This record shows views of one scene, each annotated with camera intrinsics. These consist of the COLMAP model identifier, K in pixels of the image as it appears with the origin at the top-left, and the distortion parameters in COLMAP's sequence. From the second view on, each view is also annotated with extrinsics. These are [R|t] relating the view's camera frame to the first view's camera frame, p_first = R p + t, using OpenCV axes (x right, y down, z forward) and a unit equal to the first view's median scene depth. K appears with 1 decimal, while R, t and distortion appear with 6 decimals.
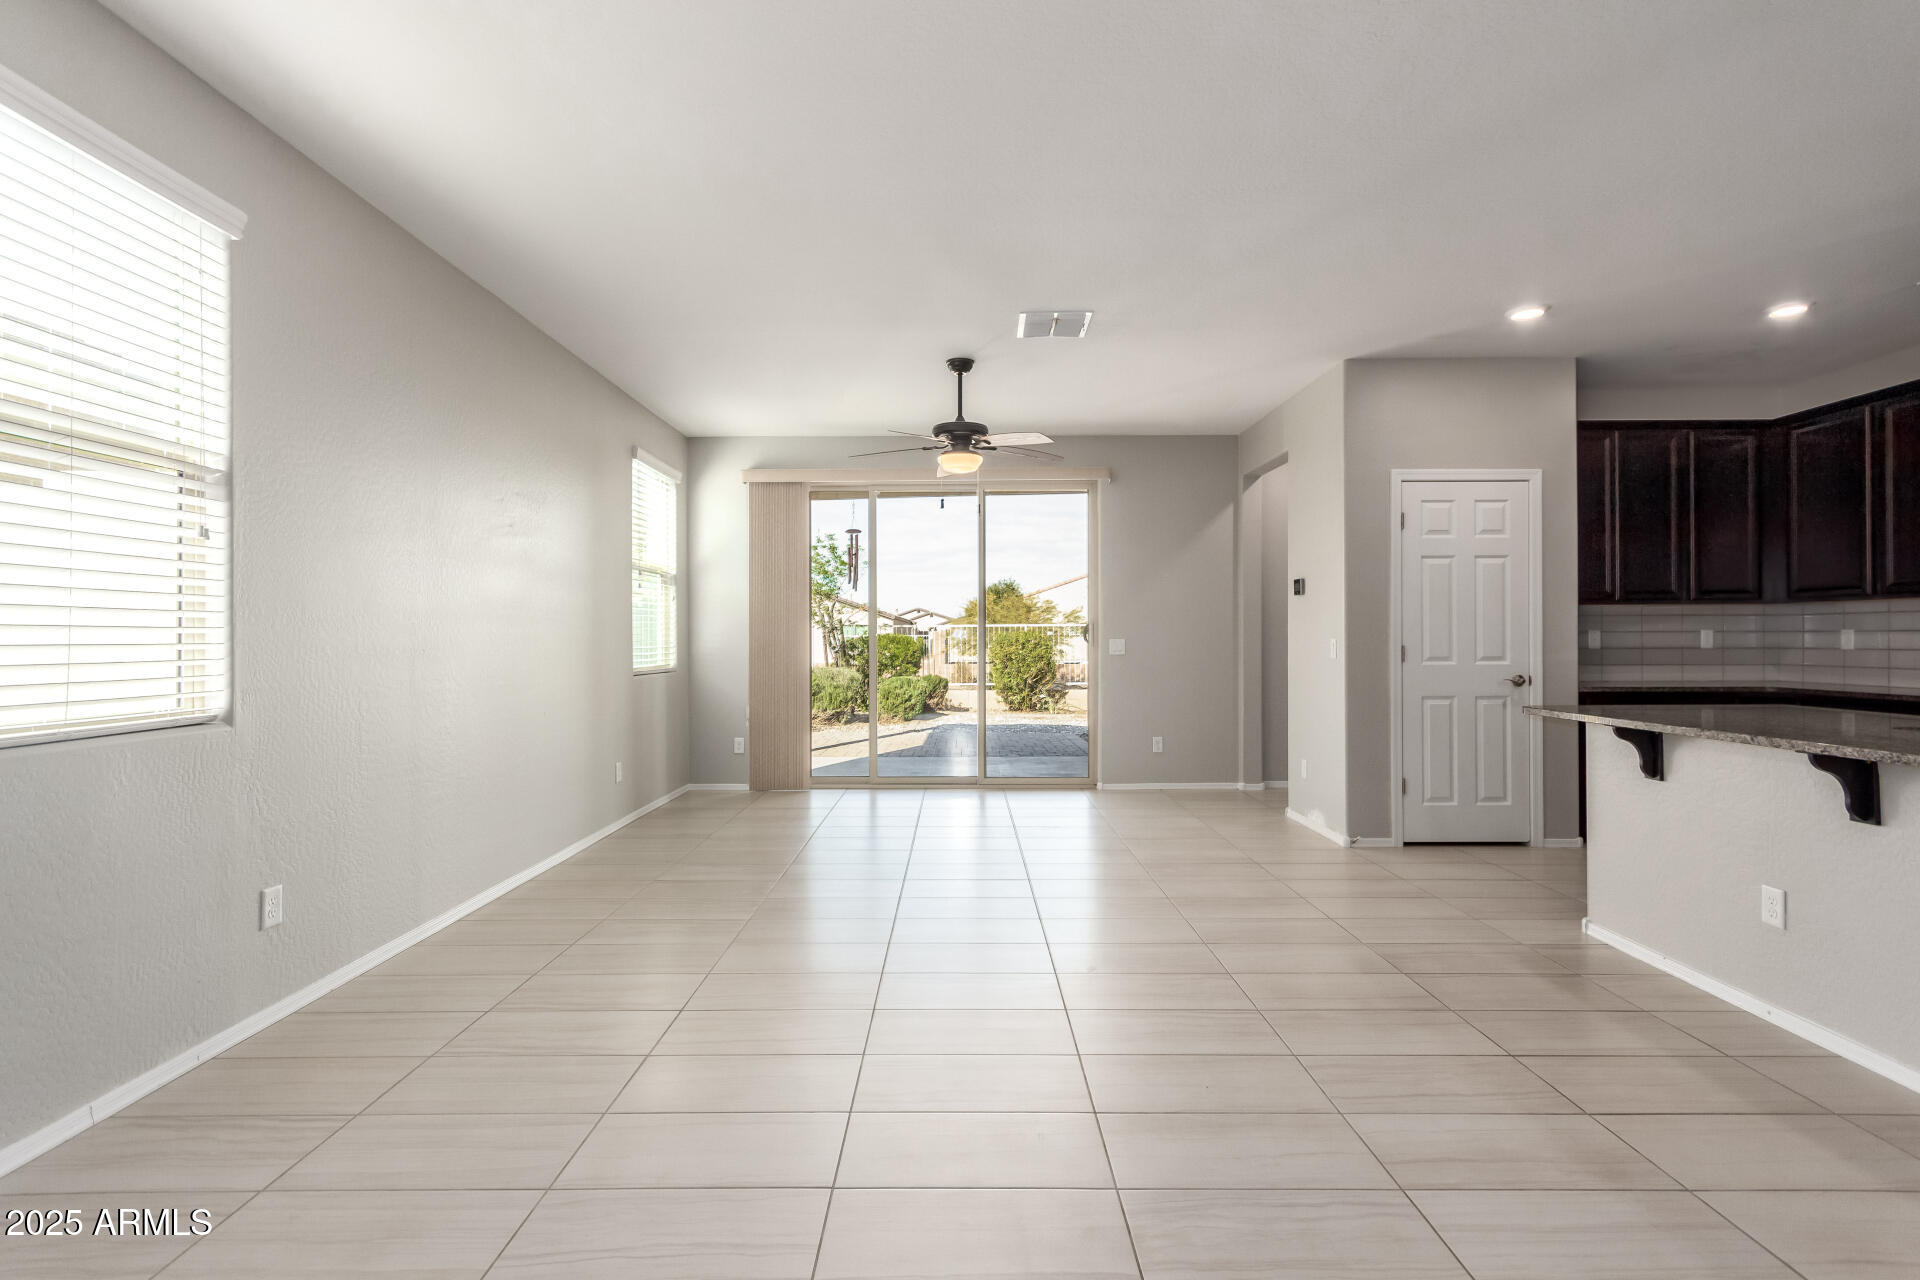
lens RADIAL K [[890.1, 0, 946.0], [0, 890.1, 632.1], [0, 0, 1]] dist [0.007098, 0.000231]
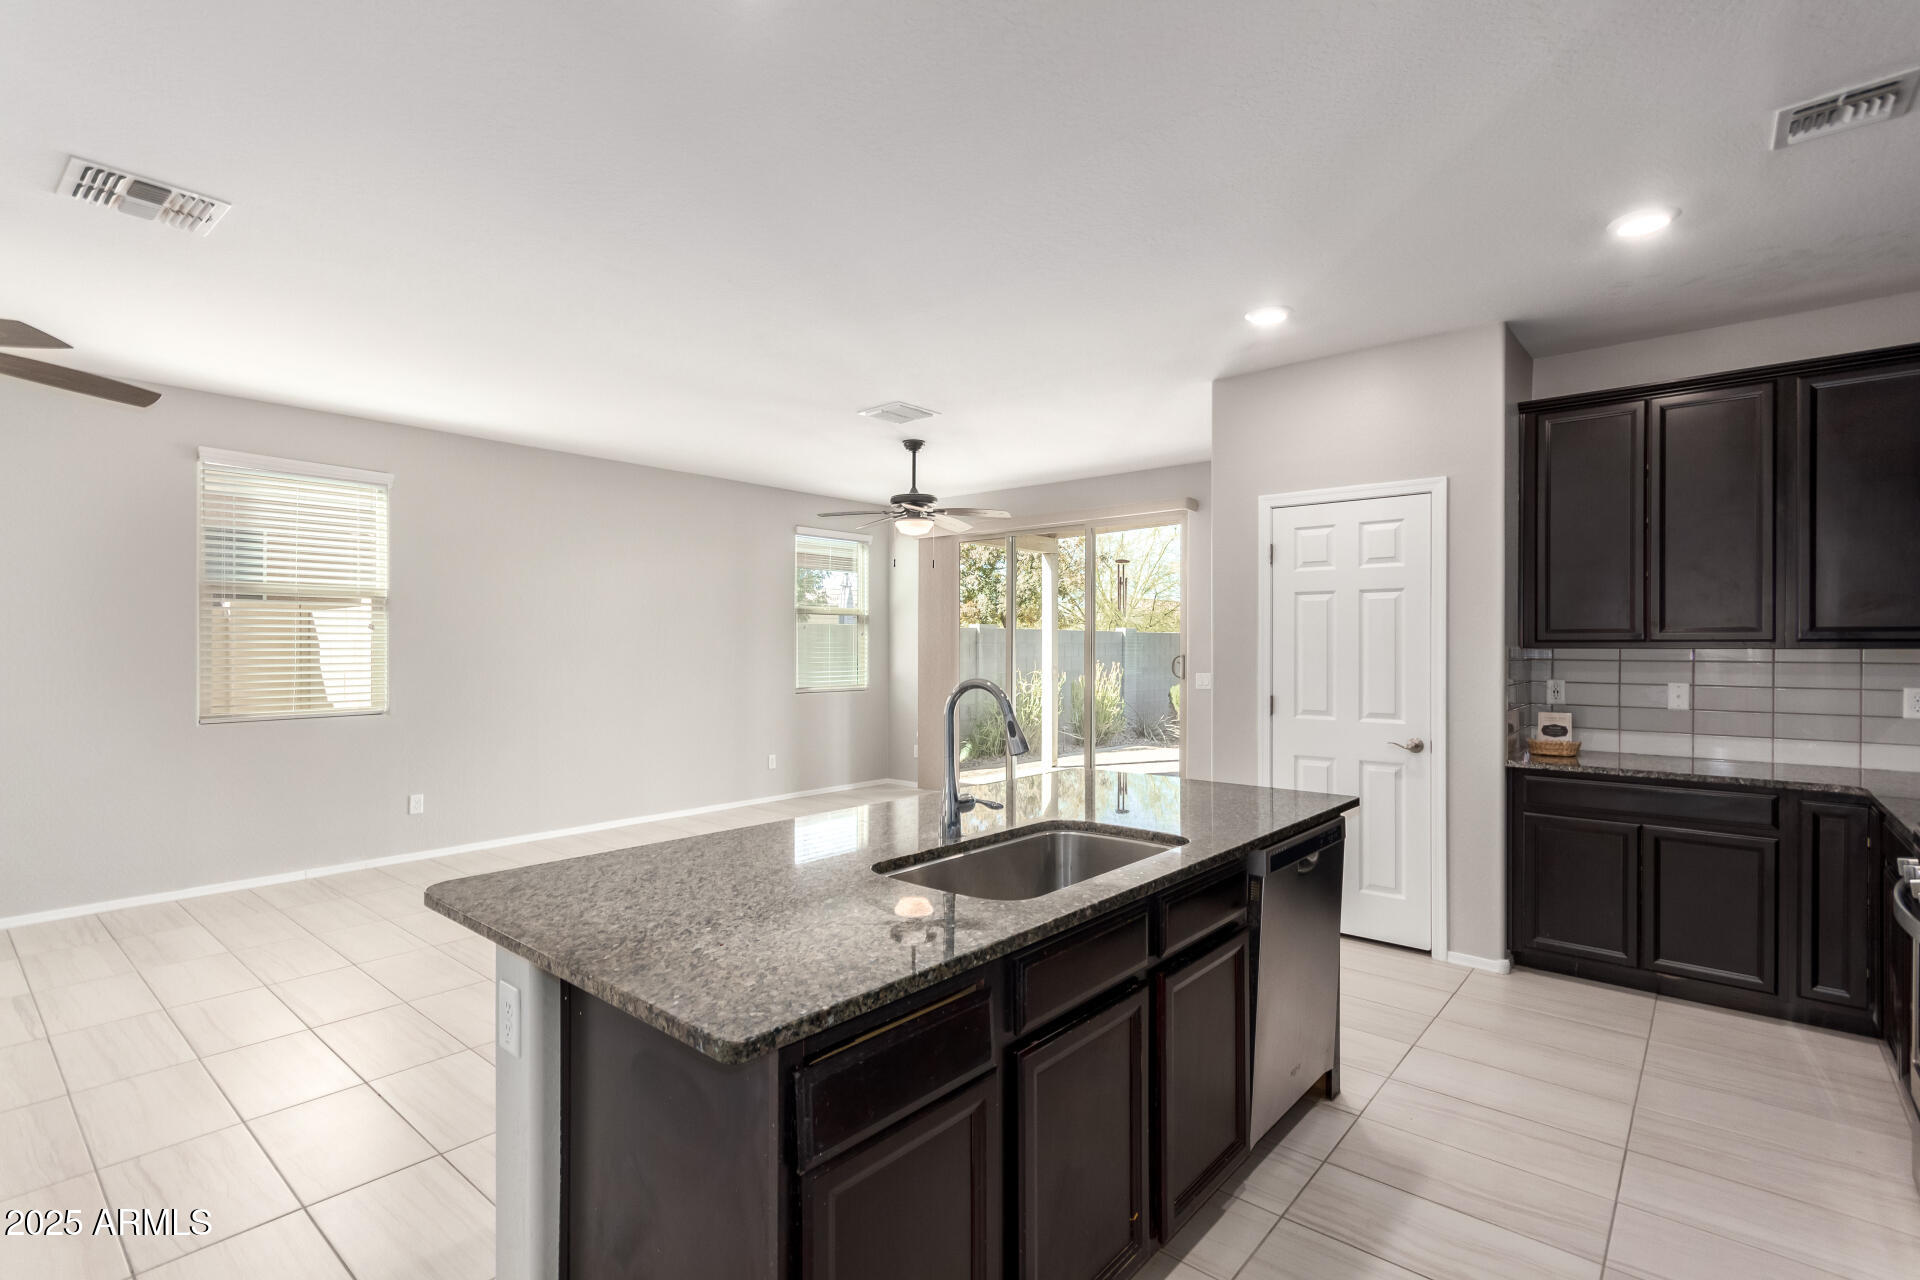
lens RADIAL K [[887.2, 0, 952.6], [0, 887.2, 642.1], [0, 0, 1]] dist [0.001701, 0.000116]
pose [[0.762818, 0.002634, -0.646608, 0.835196], [0.001532, 0.999982, 0.005881, -0.042808], [0.646611, -0.005477, 0.762800, 0.130569]]
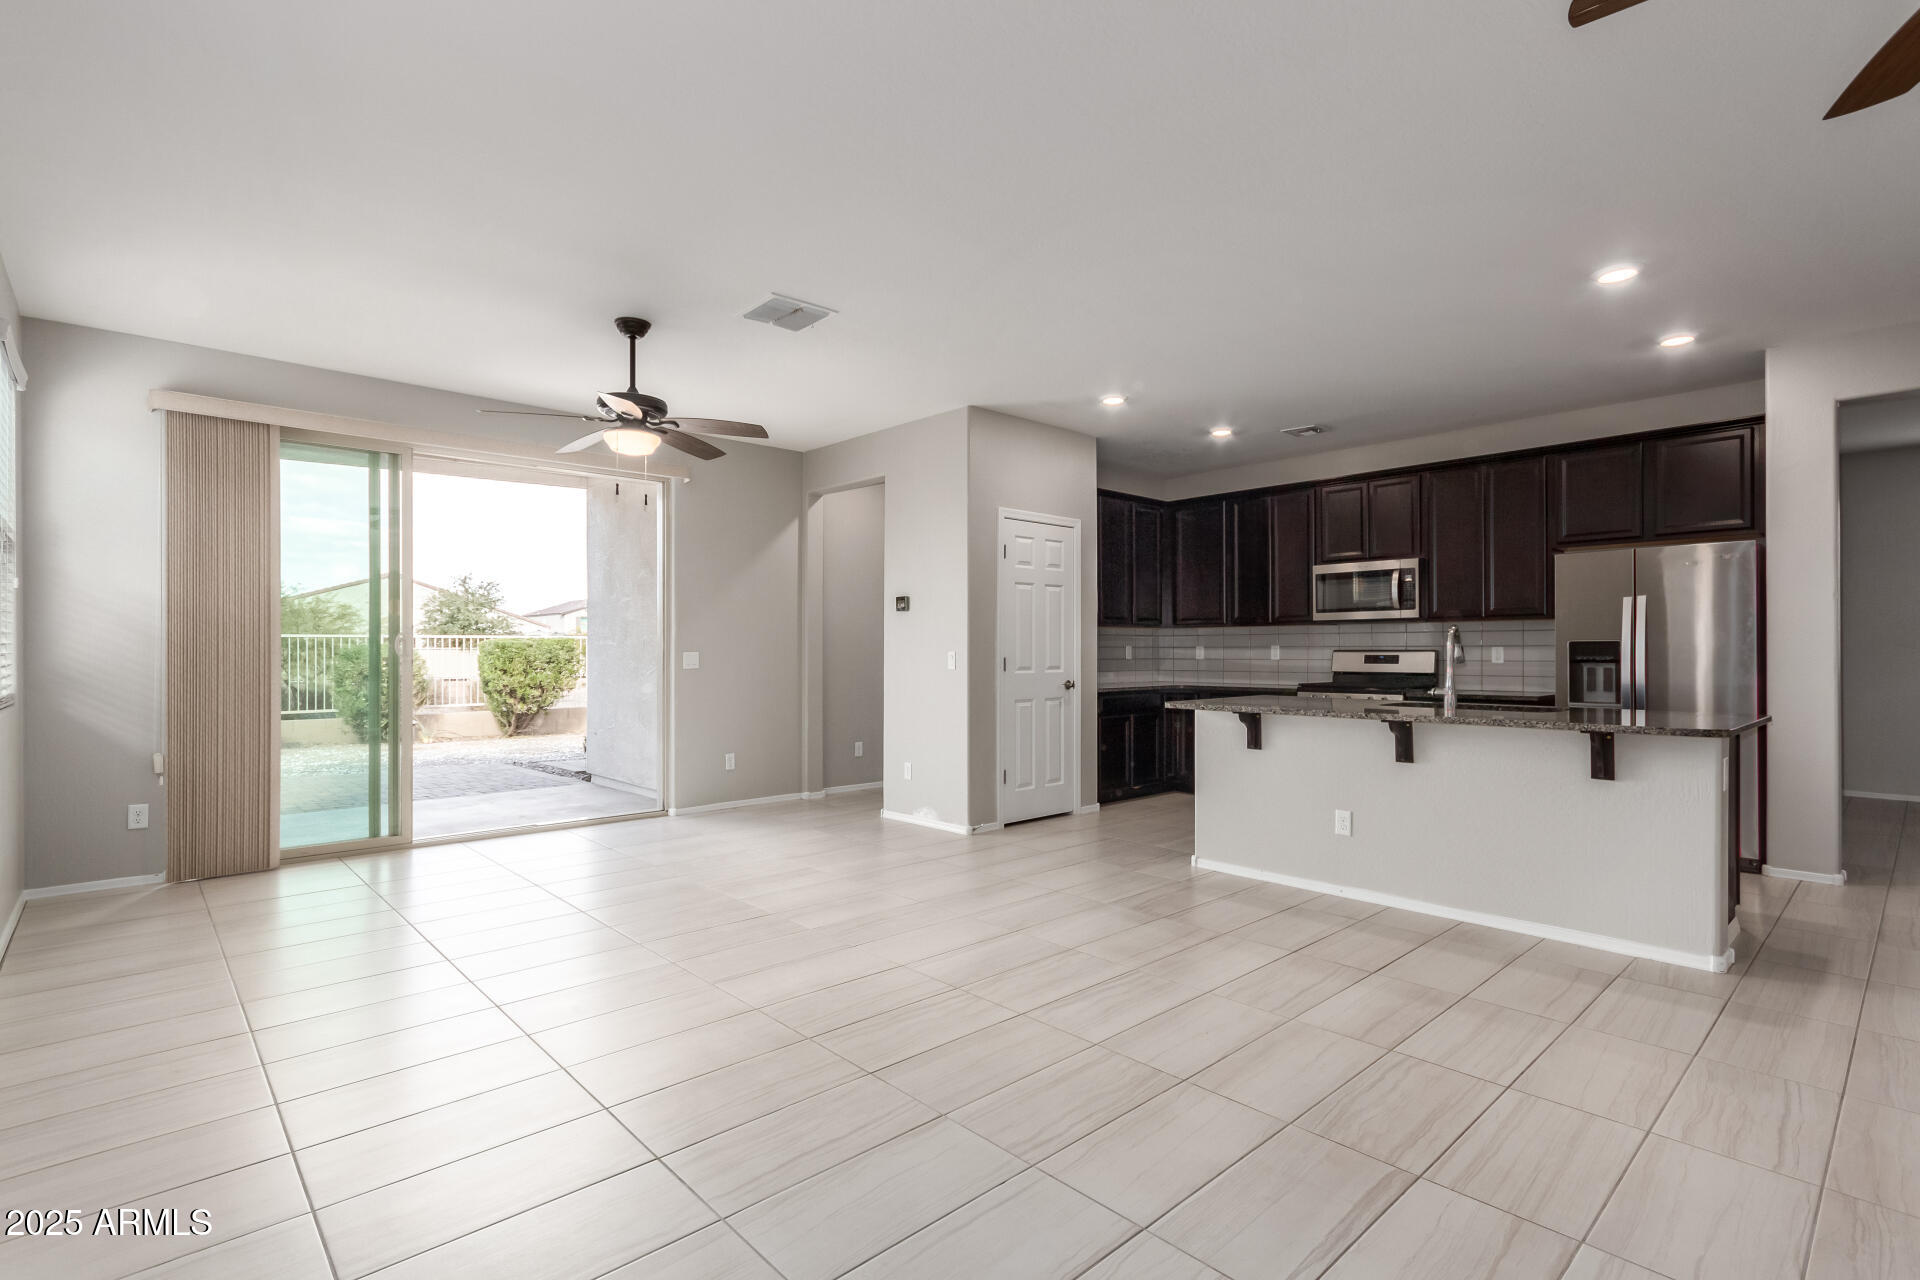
lens RADIAL K [[909.1, 0, 961.2], [0, 909.1, 646.7], [0, 0, 1]] dist [0.005713, 0.000581]
pose [[0.733248, 0.005622, 0.679938, -0.346139], [-0.005862, 0.999981, -0.001947, 0.003485], [-0.679936, -0.002558, 0.733267, 0.157155]]
